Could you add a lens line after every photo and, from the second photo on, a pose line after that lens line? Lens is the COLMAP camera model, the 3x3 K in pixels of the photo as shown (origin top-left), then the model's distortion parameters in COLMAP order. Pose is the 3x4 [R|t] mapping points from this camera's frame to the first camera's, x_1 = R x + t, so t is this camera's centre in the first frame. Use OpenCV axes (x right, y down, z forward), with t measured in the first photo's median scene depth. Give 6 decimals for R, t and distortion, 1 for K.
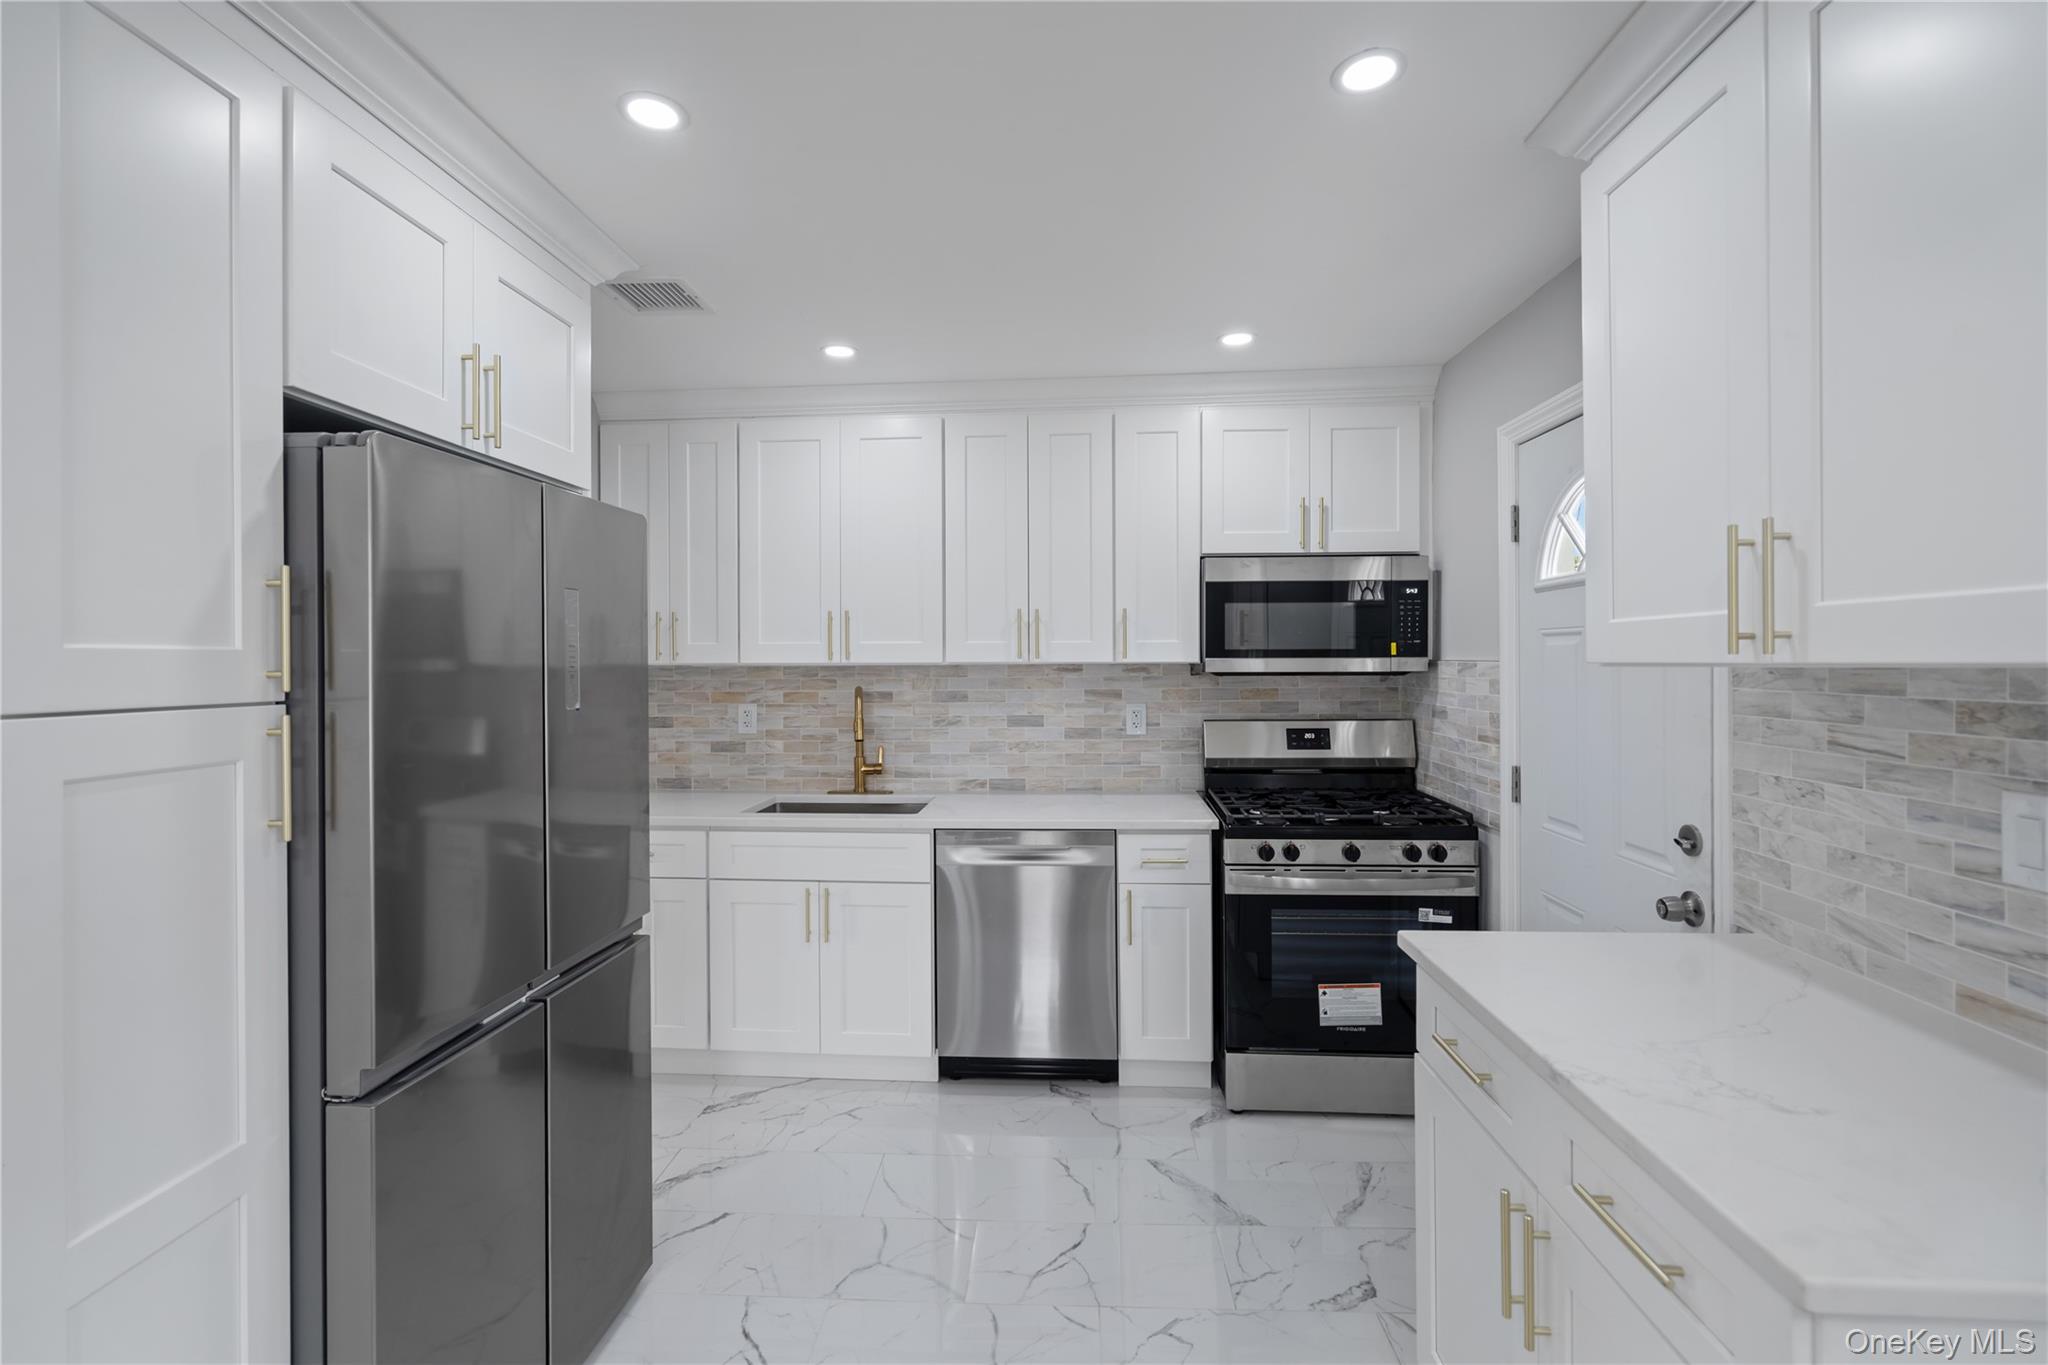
lens RADIAL K [[926.4, 0, 1018.4], [0, 926.4, 665.6], [0, 0, 1]] dist [-0.015010, 0.007100]
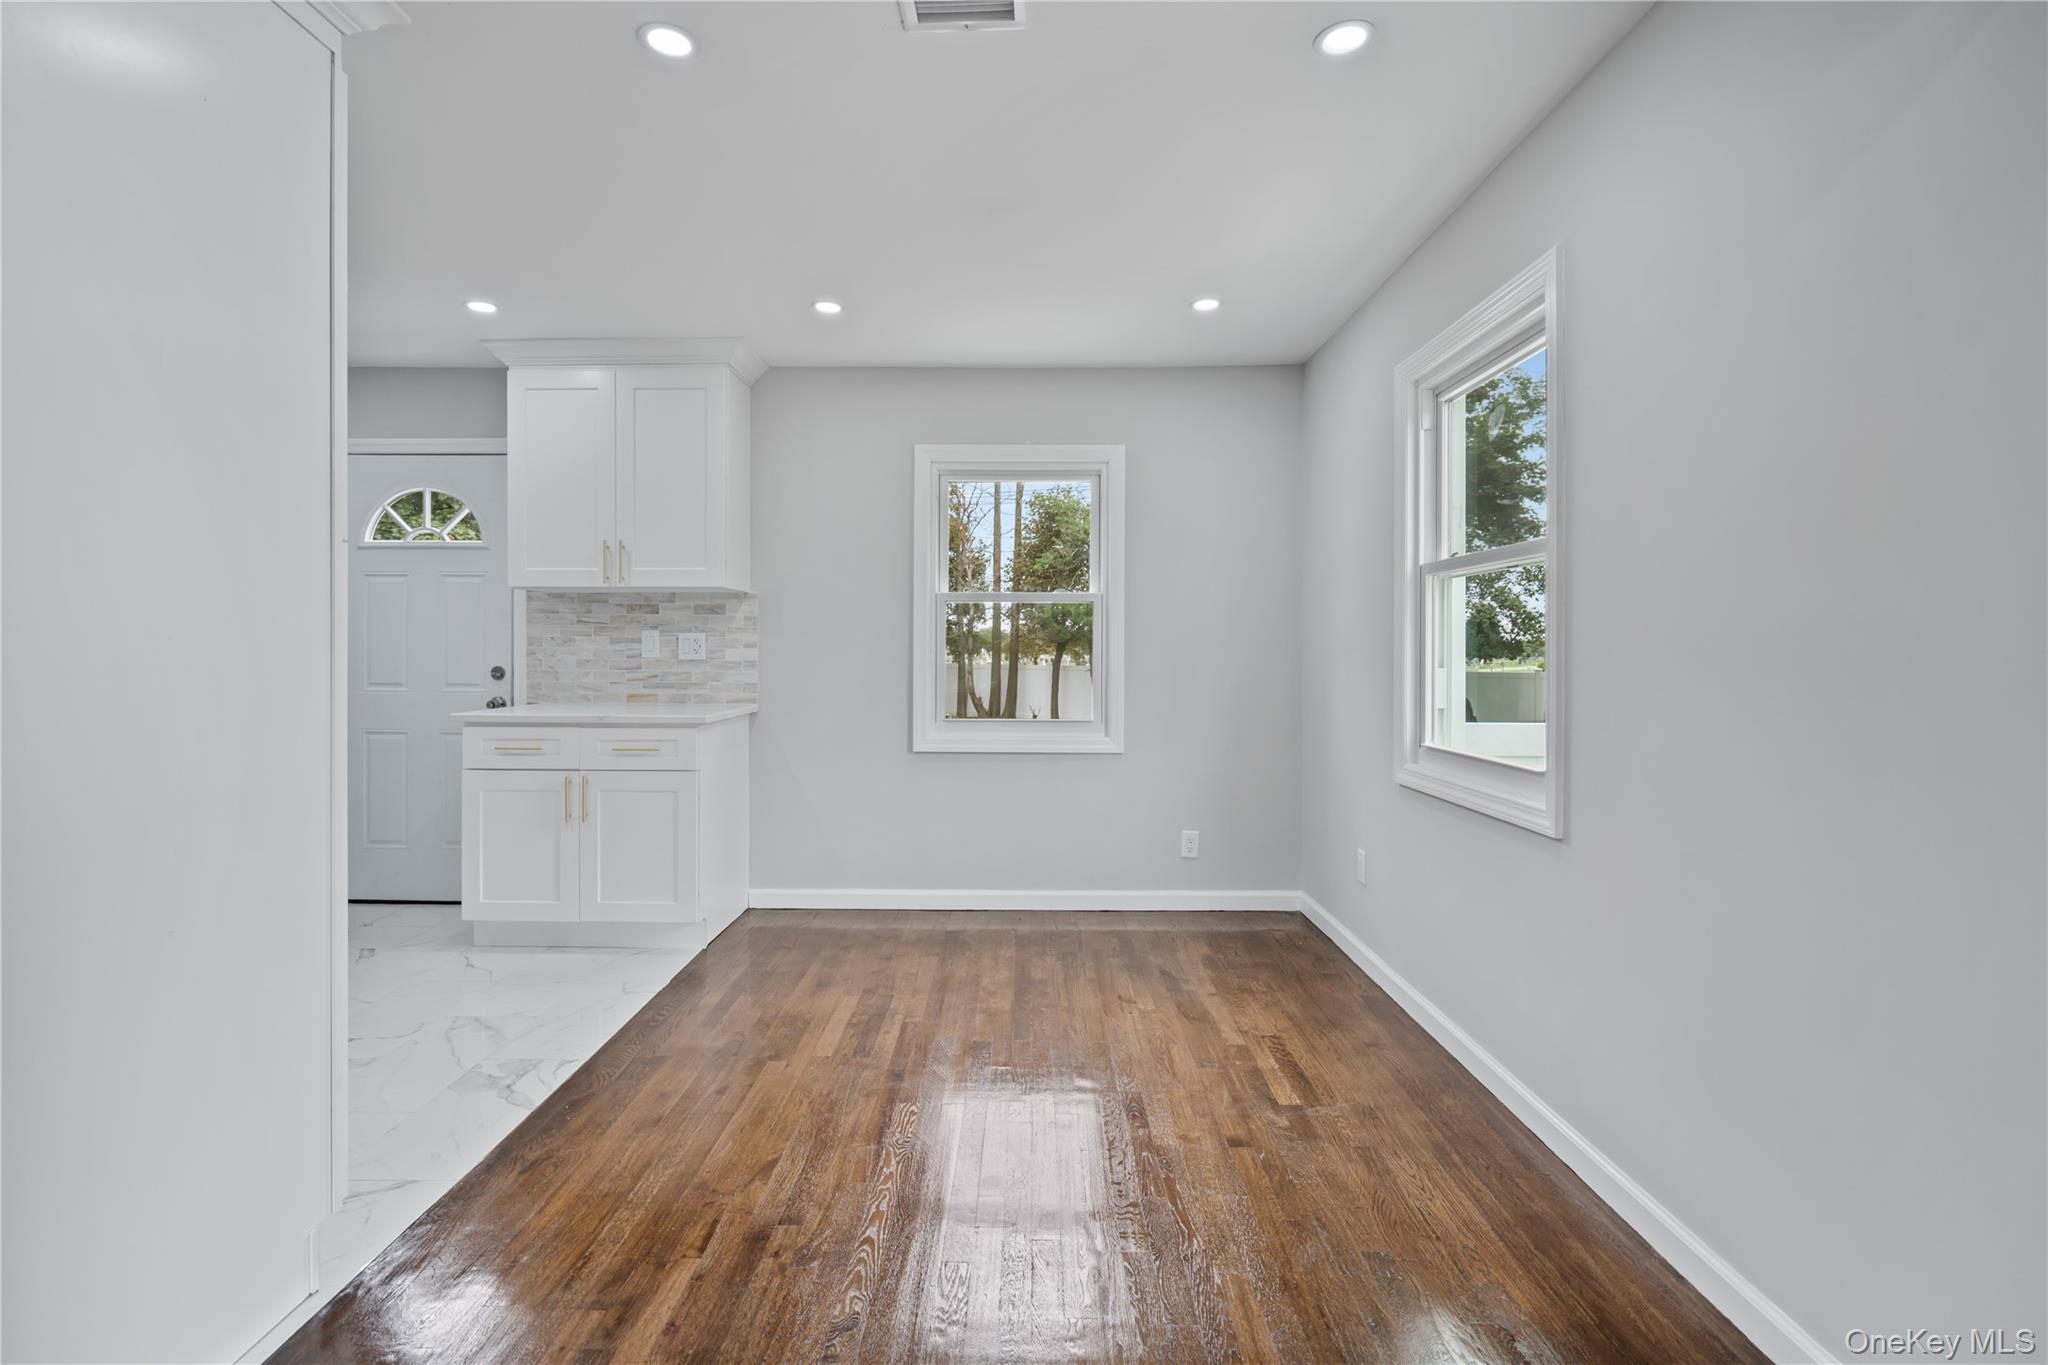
lens RADIAL K [[932.0, 0, 1013.2], [0, 932.0, 651.2], [0, 0, 1]] dist [-0.002806, 0.000949]
pose [[-0.040473, 0.001390, 0.999180, -0.981850], [0.001098, 0.999998, -0.001346, 0.091332], [-0.999180, 0.001043, -0.040475, -0.086220]]
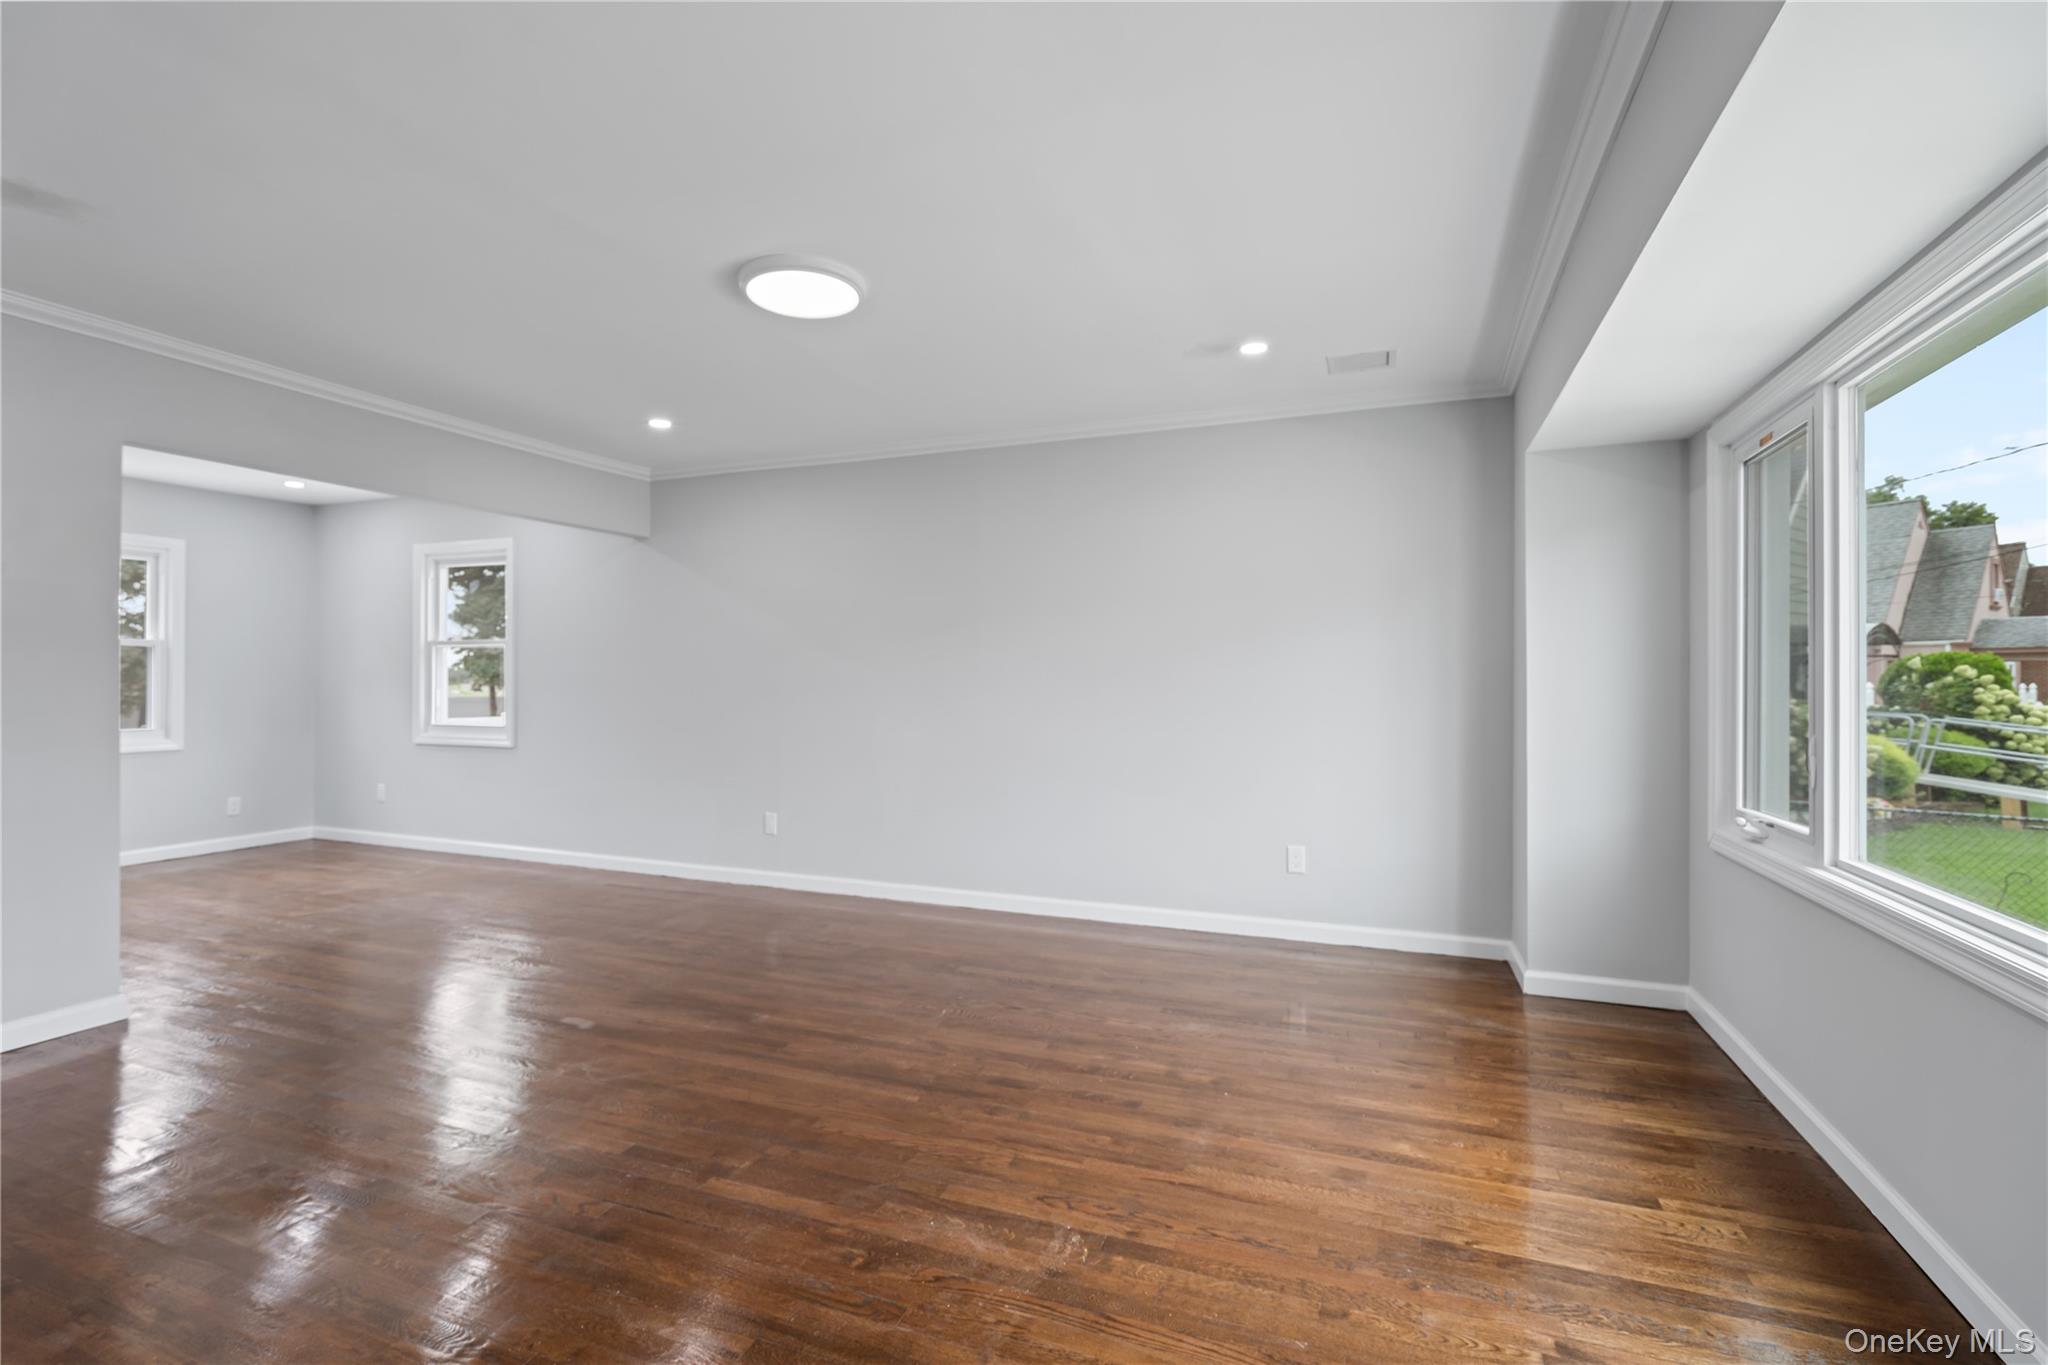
lens RADIAL K [[919.2, 0, 1018.8], [0, 919.2, 681.3], [0, 0, 1]] dist [-0.002528, 0.000804]
pose [[-0.949378, -0.003286, 0.314117, -1.970267], [-0.002339, 0.999992, 0.003390, 0.080543], [-0.314126, 0.002484, -0.949378, 1.030118]]
